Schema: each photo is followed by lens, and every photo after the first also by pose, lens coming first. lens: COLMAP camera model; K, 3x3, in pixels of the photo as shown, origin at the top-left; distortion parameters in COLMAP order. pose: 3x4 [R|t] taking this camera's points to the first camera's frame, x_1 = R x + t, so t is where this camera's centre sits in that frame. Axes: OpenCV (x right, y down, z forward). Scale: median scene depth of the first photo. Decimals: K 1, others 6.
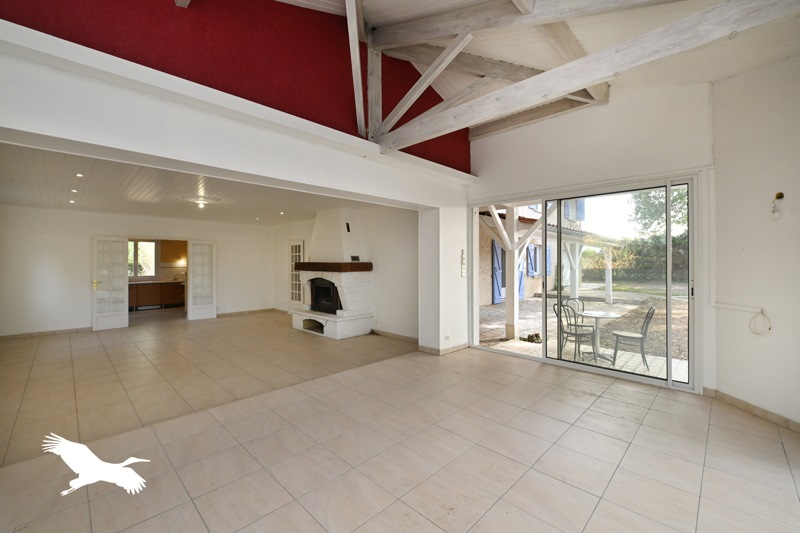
lens RADIAL K [[333.7, 0, 400.0], [0, 333.7, 266.5], [0, 0, 1]] dist [-0.000159, -0.000026]
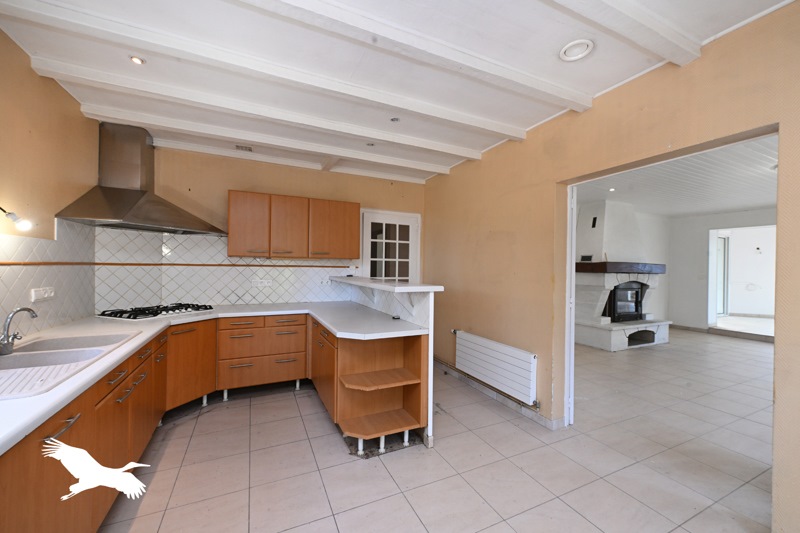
lens RADIAL K [[333.7, 0, 400.0], [0, 333.7, 266.5], [0, 0, 1]] dist [-0.000159, -0.000026]
pose [[0.365100, 0.005648, 0.930951, -1.162513], [0.000744, 0.999980, -0.006358, 0.003659], [-0.930968, 0.003014, 0.365089, 1.158044]]
